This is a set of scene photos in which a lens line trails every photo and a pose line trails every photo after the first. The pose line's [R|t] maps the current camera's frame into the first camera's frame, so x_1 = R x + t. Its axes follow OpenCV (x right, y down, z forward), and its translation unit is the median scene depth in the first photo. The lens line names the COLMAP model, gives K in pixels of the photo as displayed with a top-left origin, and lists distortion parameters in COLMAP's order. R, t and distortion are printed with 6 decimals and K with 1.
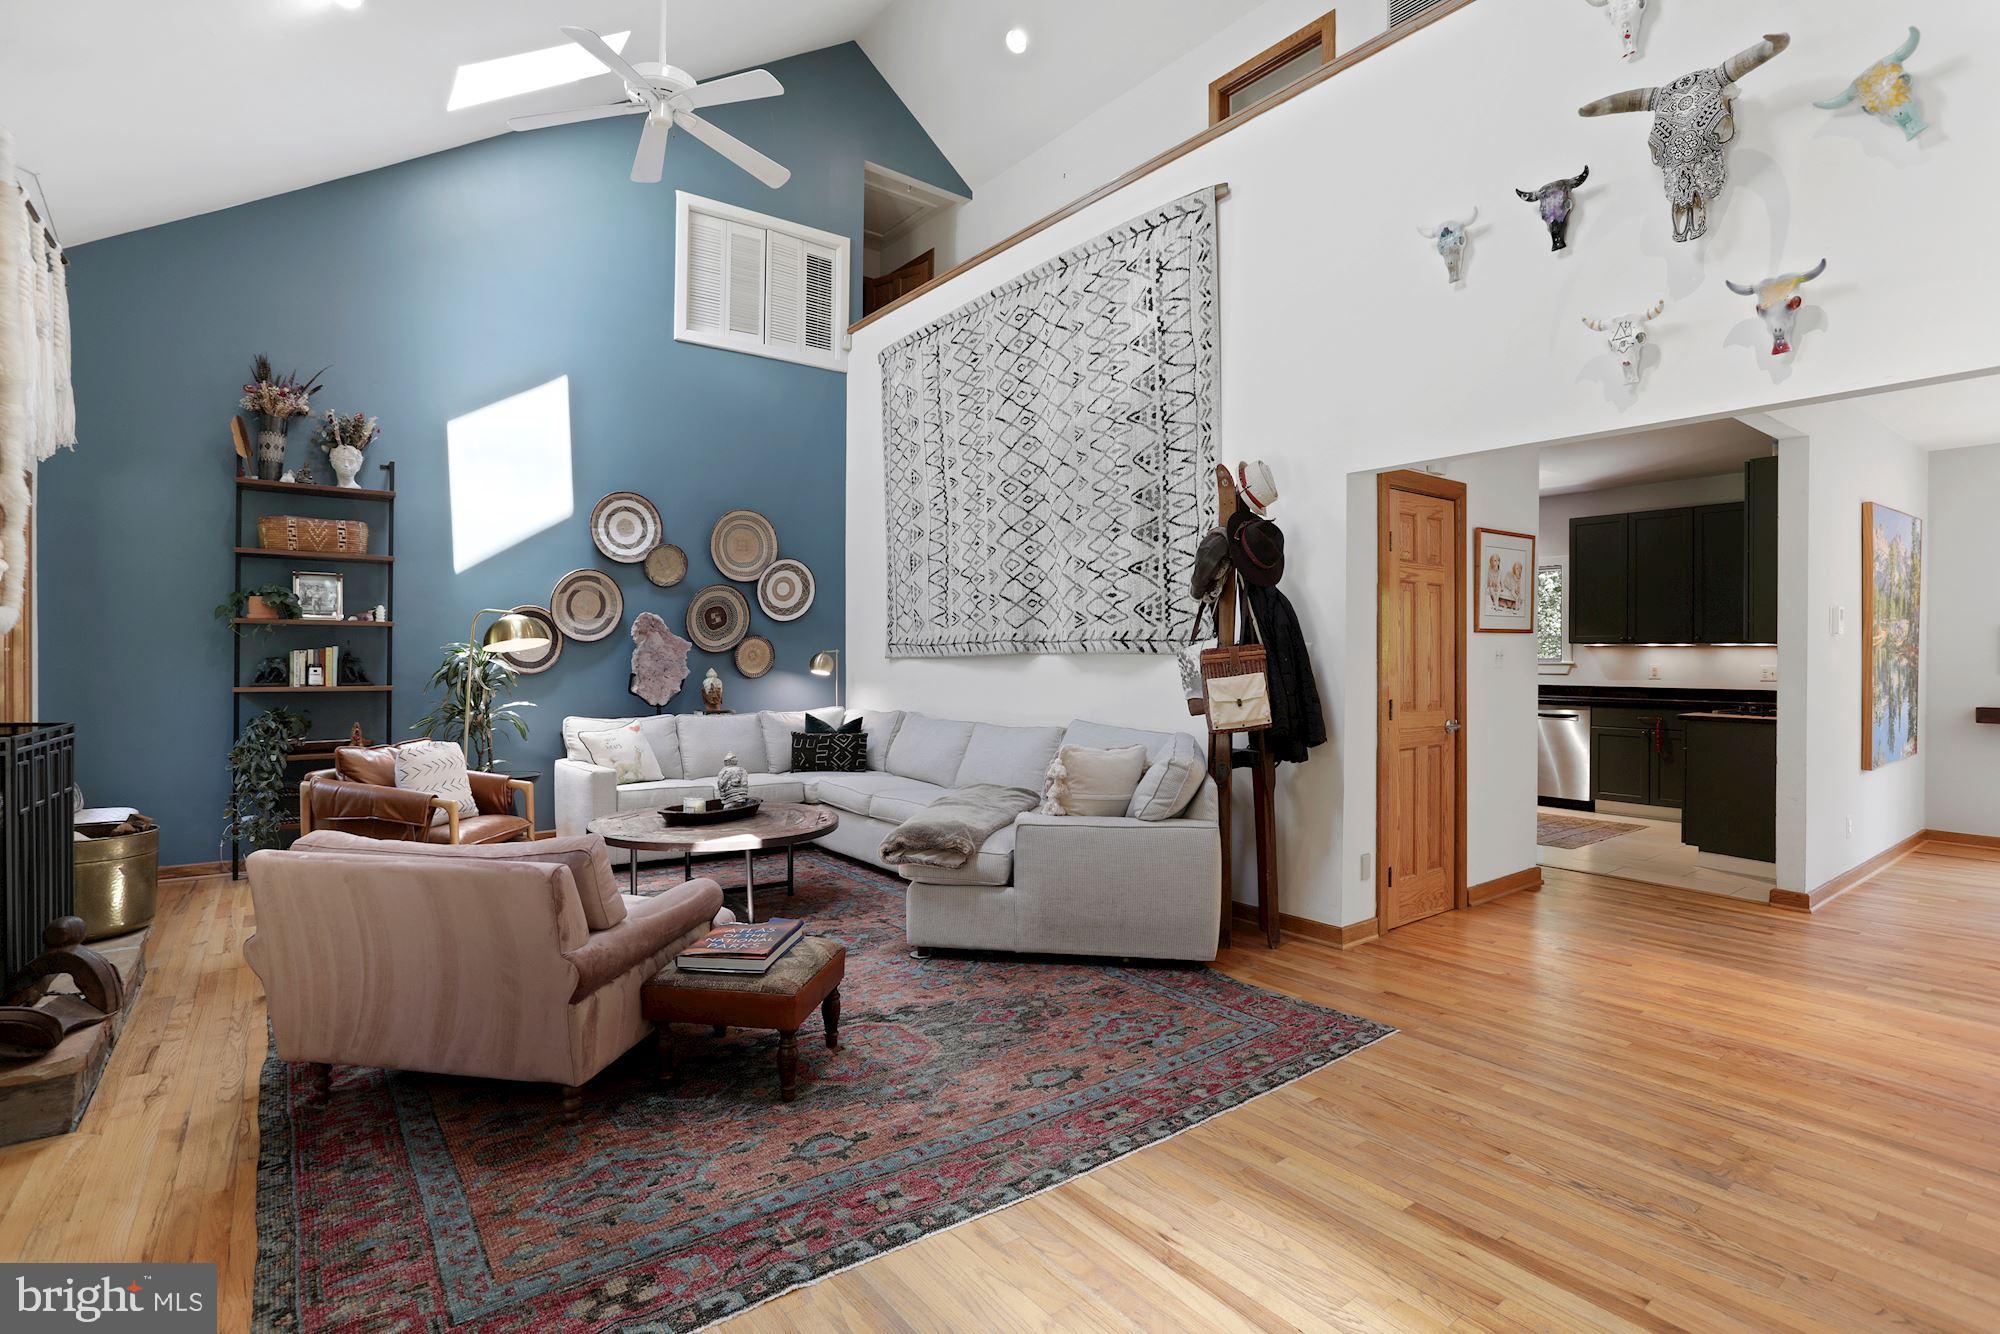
lens RADIAL K [[952.3, 0, 1007.0], [0, 952.3, 661.2], [0, 0, 1]] dist [0.002713, 0.001694]
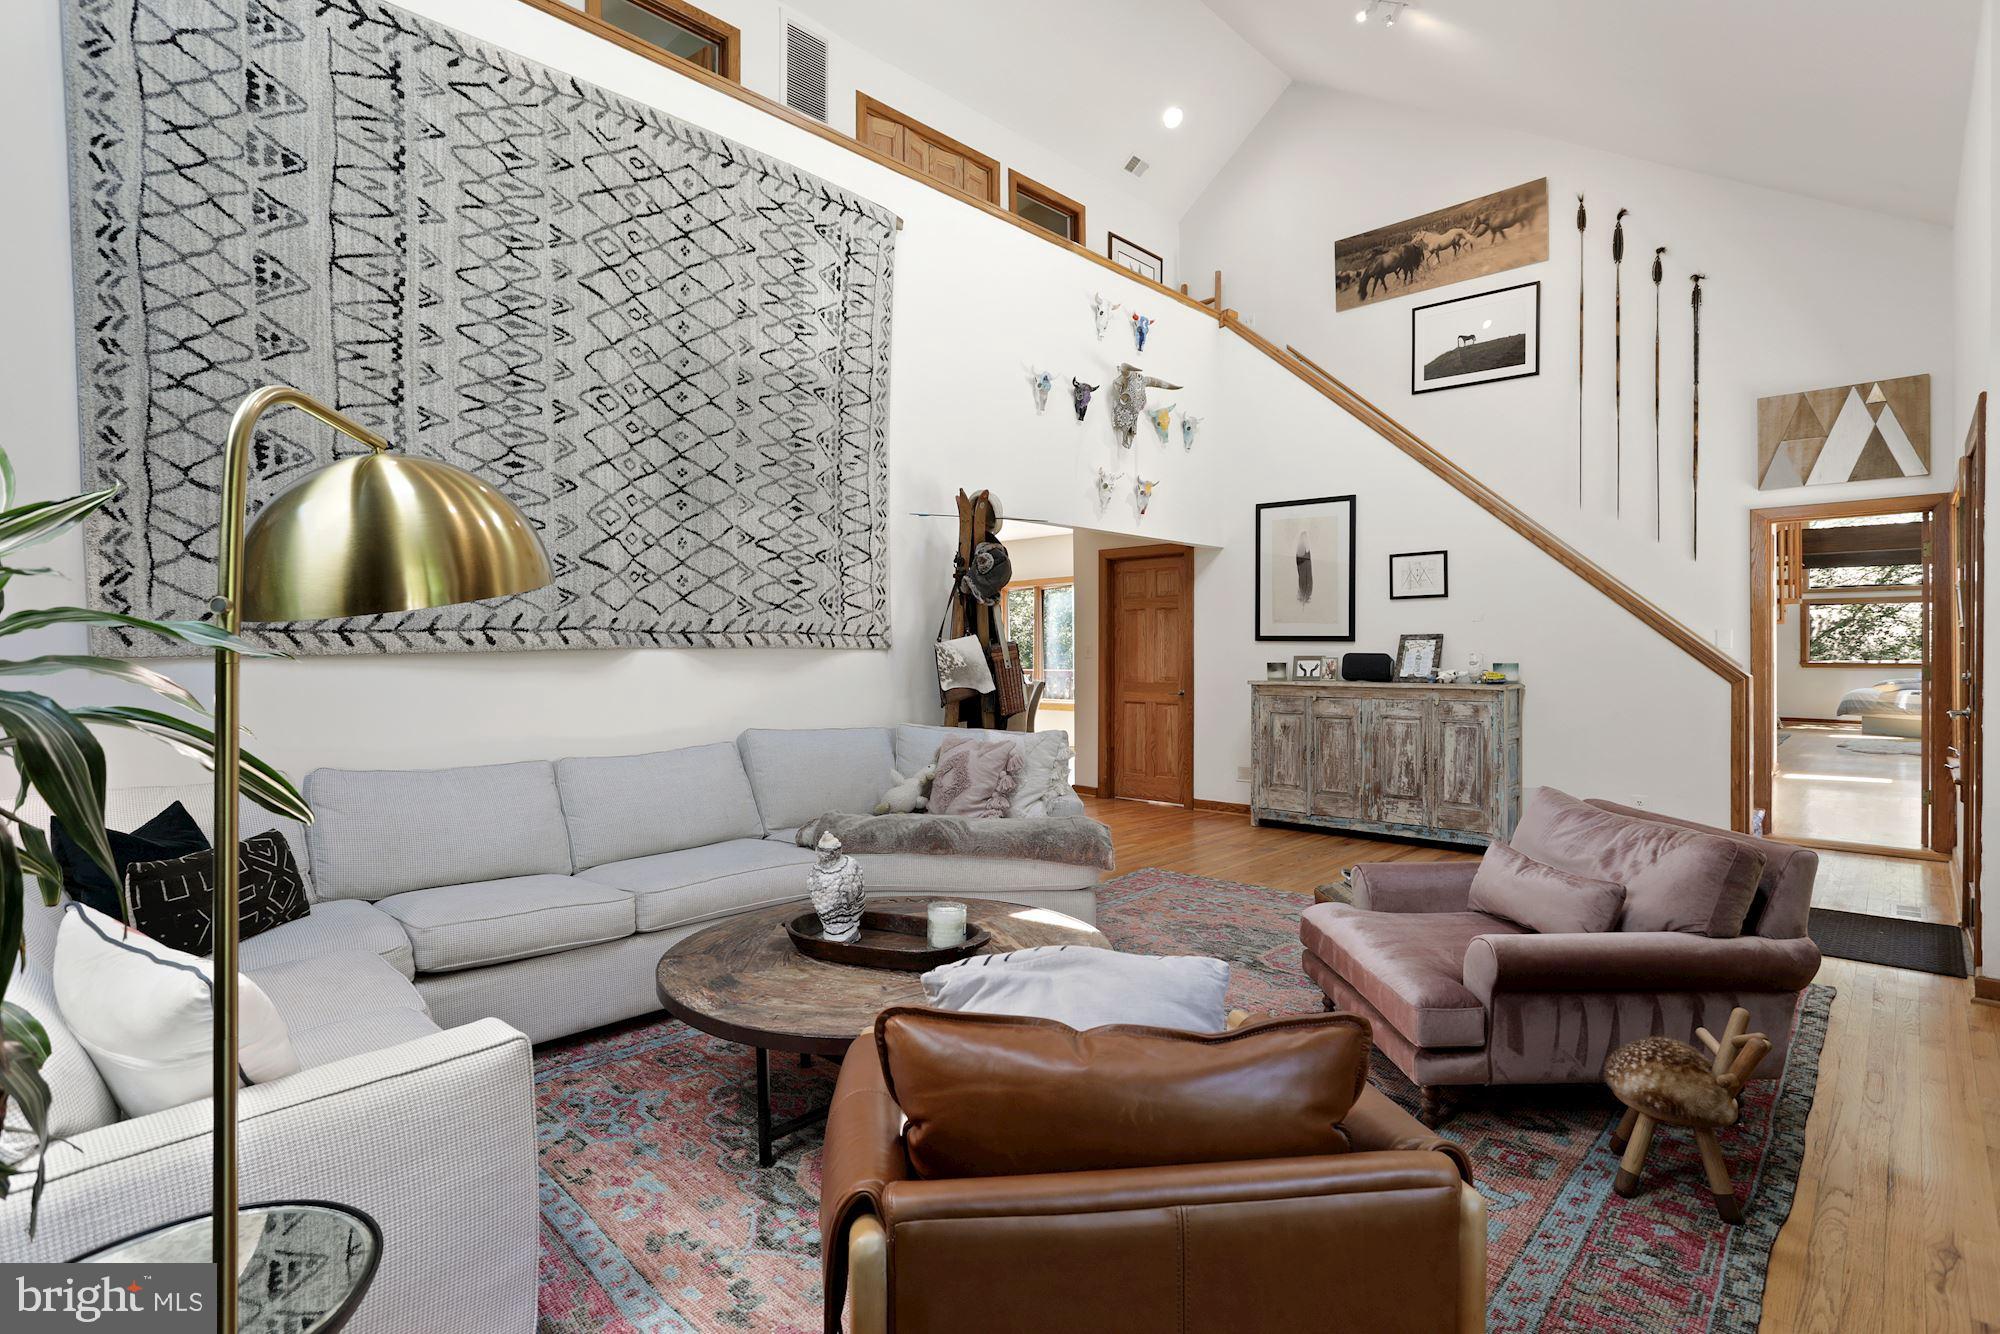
lens RADIAL K [[952.3, 0, 1008.6], [0, 952.3, 653.4], [0, 0, 1]] dist [0.002713, 0.001694]
pose [[-0.117521, -0.010390, 0.993016, -0.792496], [0.005066, 0.999926, 0.011062, -0.011768], [-0.993057, 0.006331, -0.117460, 0.908266]]
